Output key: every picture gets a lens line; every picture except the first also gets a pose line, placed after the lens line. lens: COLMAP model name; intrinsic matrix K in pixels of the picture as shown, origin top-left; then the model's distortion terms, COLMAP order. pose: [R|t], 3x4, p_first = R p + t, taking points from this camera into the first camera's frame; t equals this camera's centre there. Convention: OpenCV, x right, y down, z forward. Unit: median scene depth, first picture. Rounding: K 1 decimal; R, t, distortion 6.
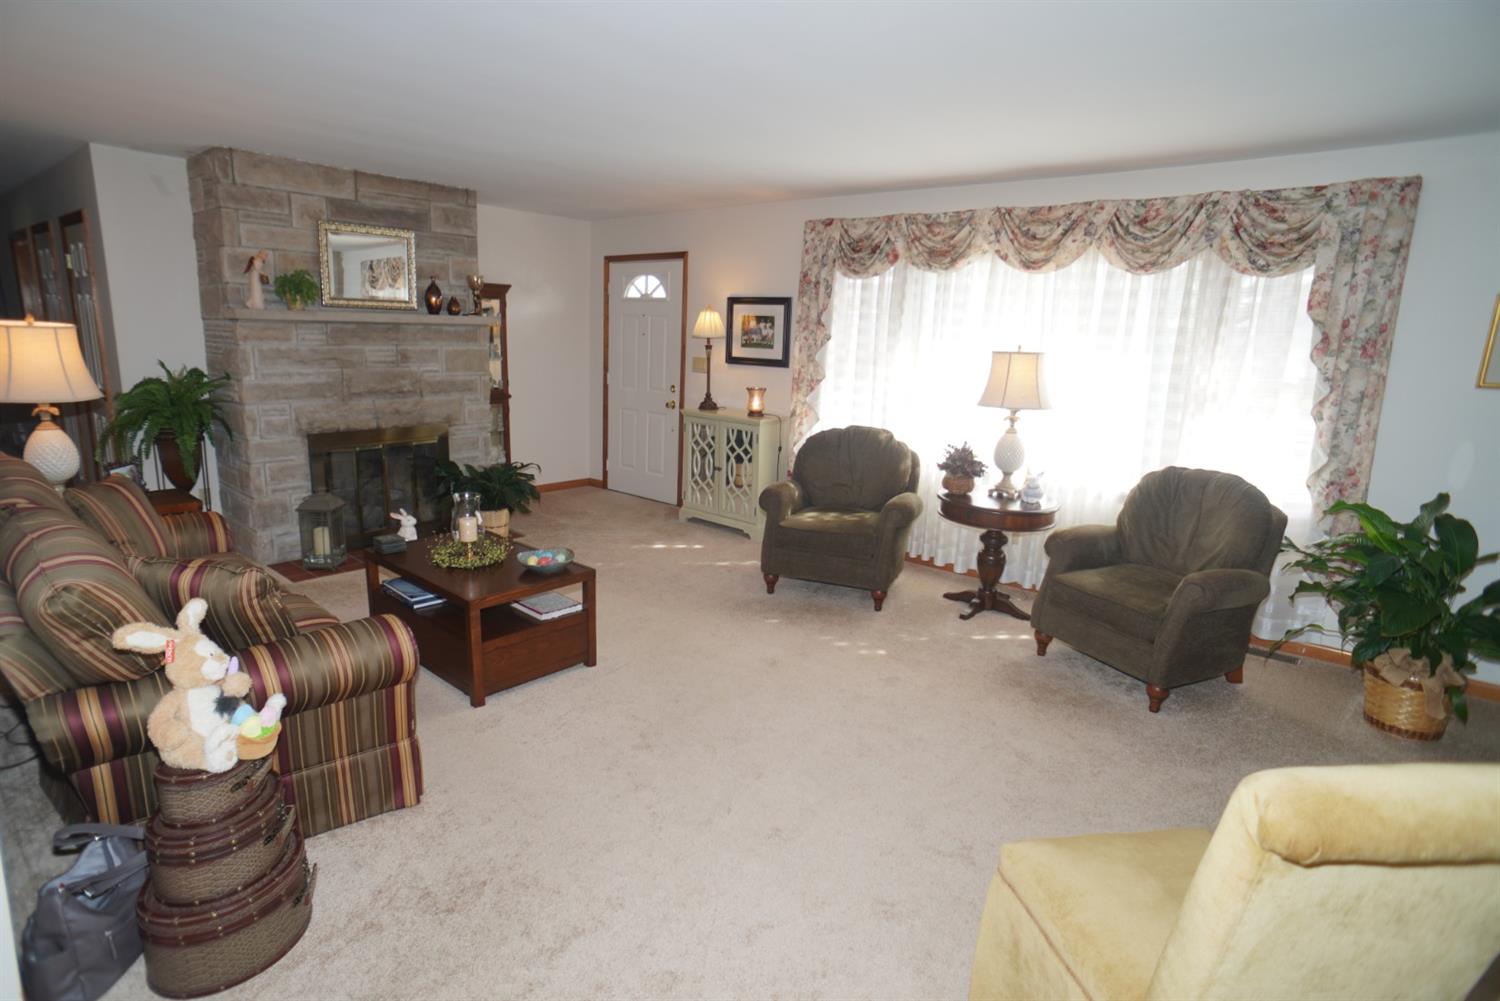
lens RADIAL K [[789.7, 0, 750.0], [0, 789.7, 500.5], [0, 0, 1]] dist [-0.079323, 0.051051]
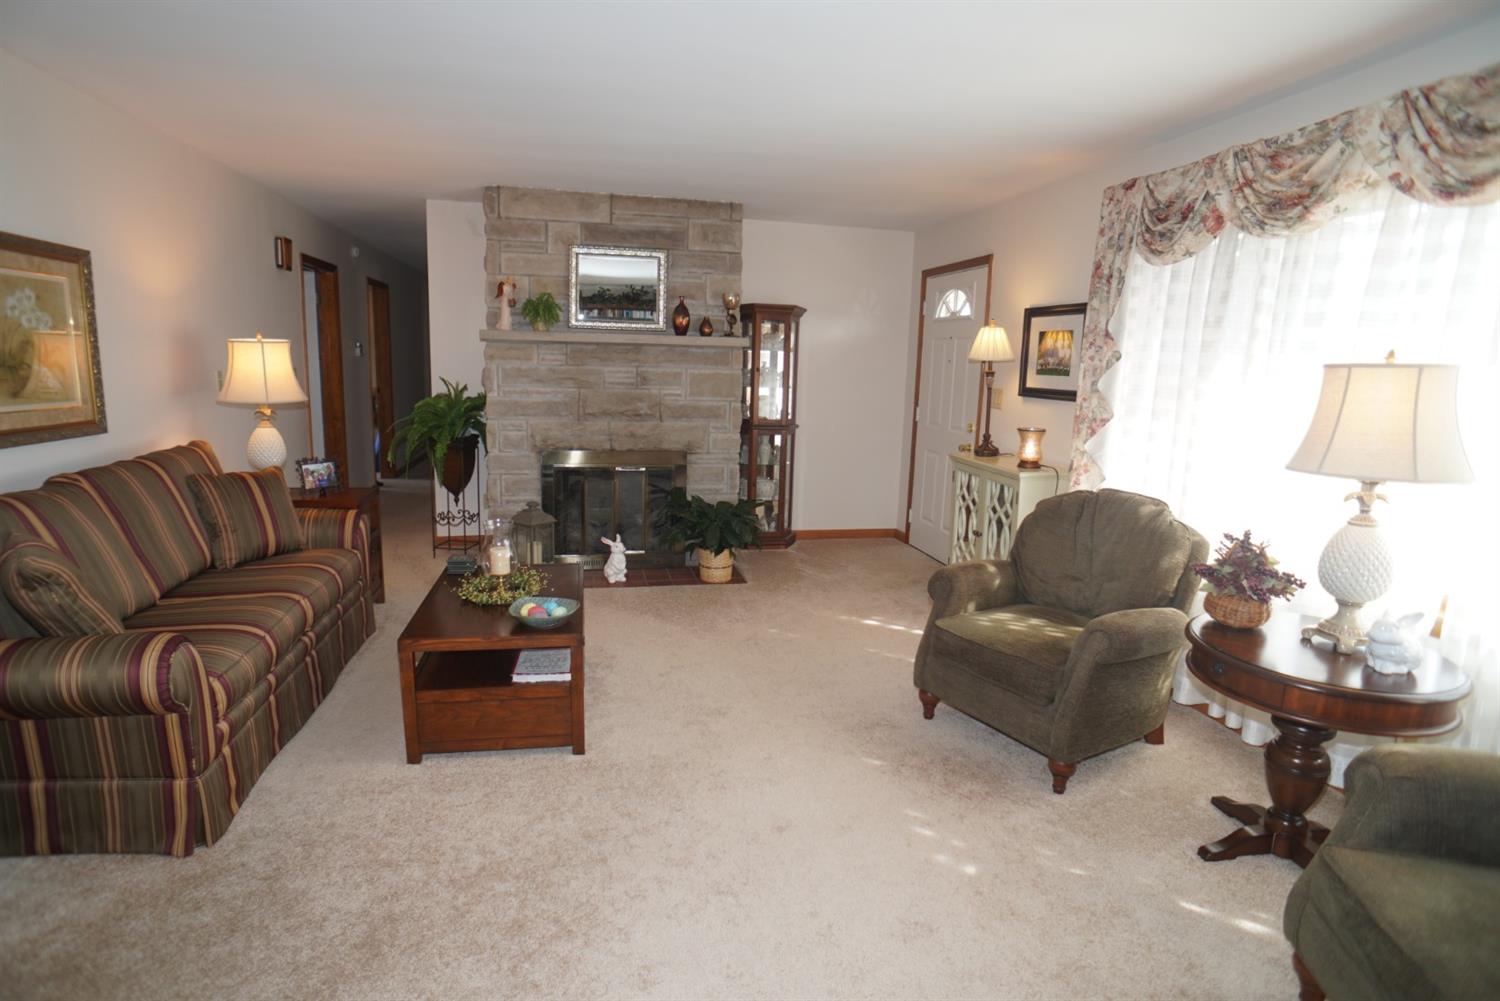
lens RADIAL K [[789.7, 0, 750.0], [0, 789.7, 500.5], [0, 0, 1]] dist [-0.079323, 0.051051]
pose [[0.794740, 0.093785, -0.599660, 0.275996], [-0.129104, 0.991501, -0.016036, -0.037801], [0.593060, 0.090163, 0.800094, 0.322729]]
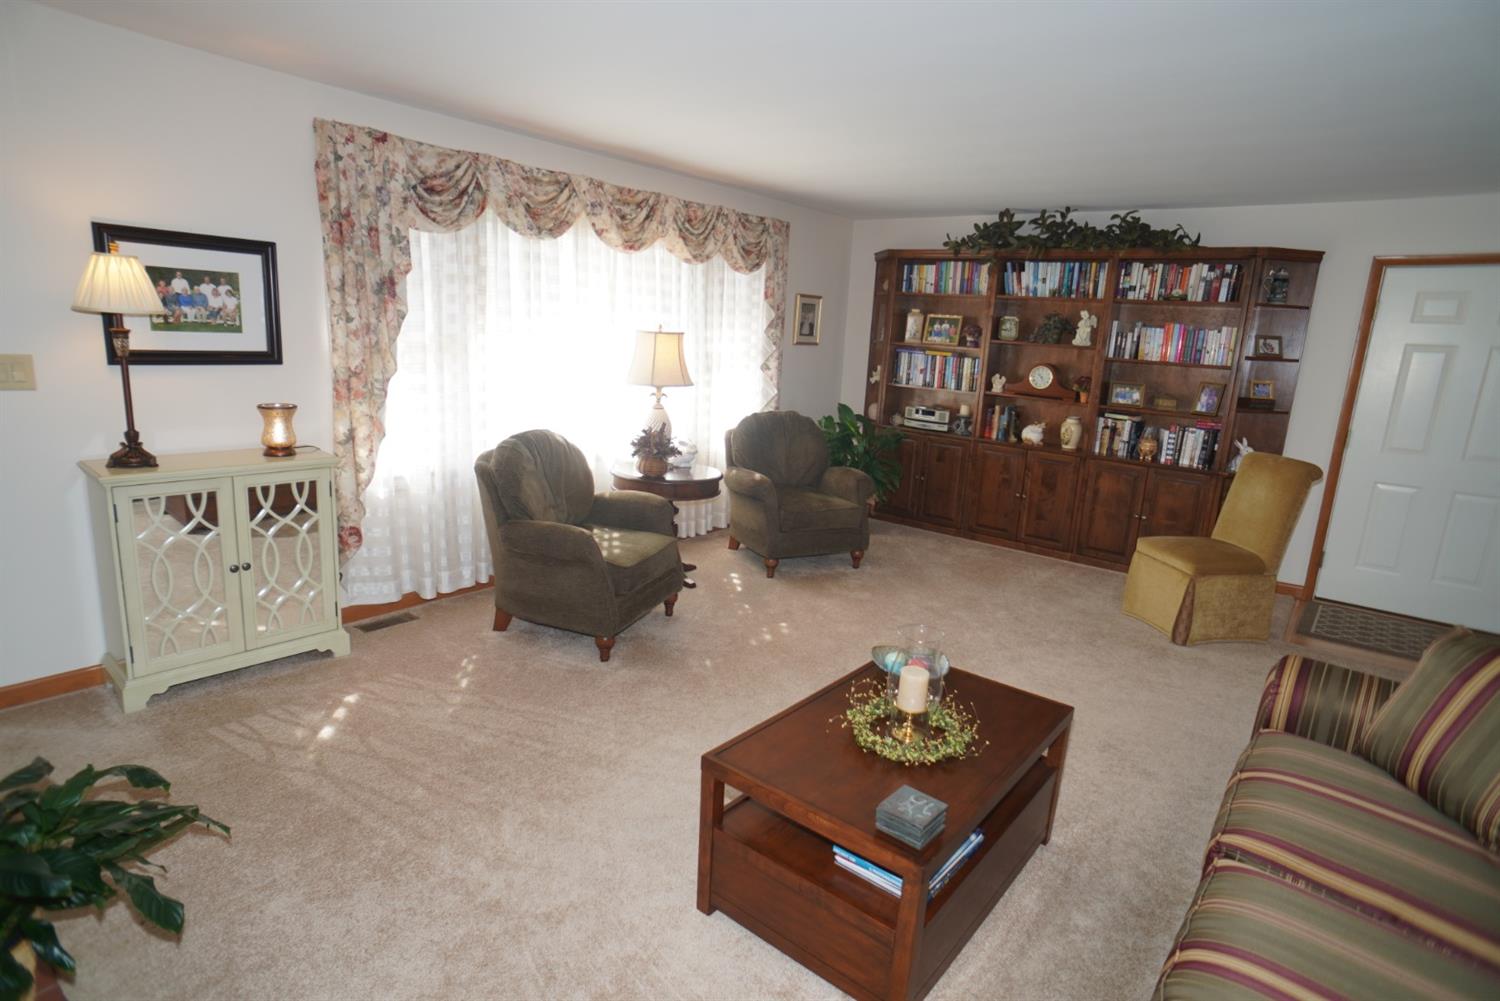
lens RADIAL K [[789.7, 0, 750.0], [0, 789.7, 500.5], [0, 0, 1]] dist [-0.079323, 0.051051]
pose [[-0.029642, -0.248033, 0.968298, -0.635612], [0.157465, 0.955469, 0.249568, -0.187044], [-0.987080, 0.159871, 0.010734, 0.776967]]
